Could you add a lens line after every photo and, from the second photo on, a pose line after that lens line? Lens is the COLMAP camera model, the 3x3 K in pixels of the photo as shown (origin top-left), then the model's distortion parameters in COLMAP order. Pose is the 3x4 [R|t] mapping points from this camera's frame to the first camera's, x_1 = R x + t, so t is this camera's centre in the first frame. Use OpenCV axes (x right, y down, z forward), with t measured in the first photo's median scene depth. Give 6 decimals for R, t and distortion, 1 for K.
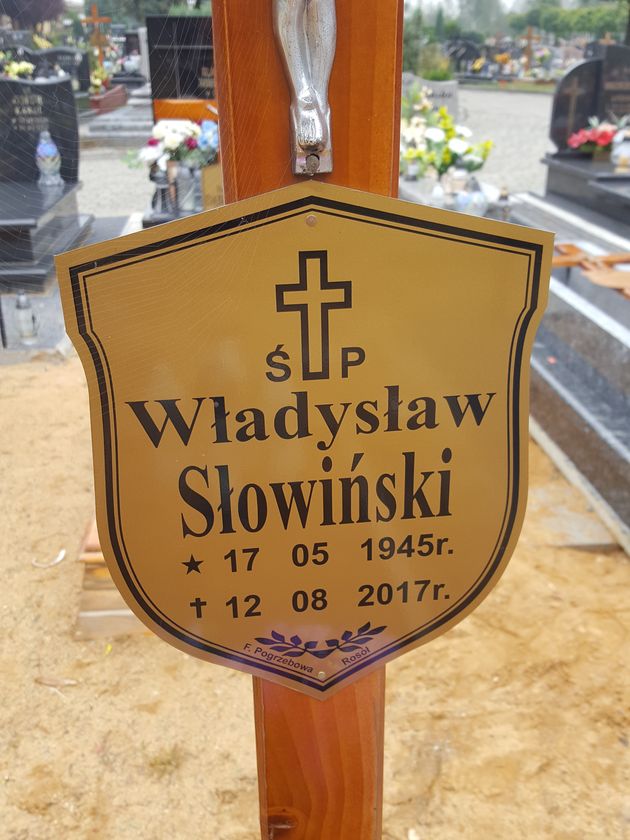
lens RADIAL K [[774.5, 0, 315.0], [0, 774.5, 420.0], [0, 0, 1]] dist [0.126353, -0.230737]
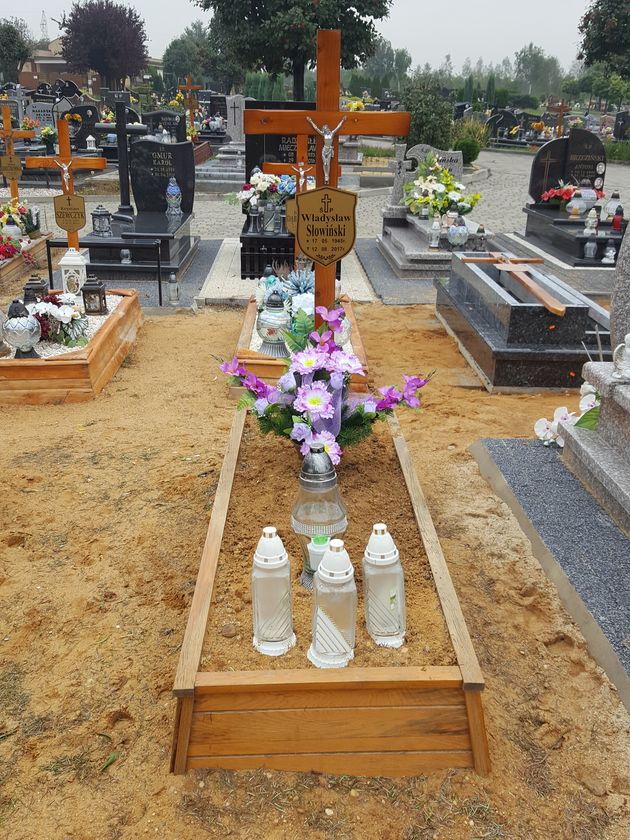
lens RADIAL K [[750.5, 0, 317.3], [0, 750.5, 431.5], [0, 0, 1]] dist [0.133602, -0.278759]
pose [[0.997188, 0.050385, -0.055468, 0.025918], [-0.052411, 0.997987, -0.035694, 0.140990], [0.053558, 0.038501, 0.997822, -0.377406]]
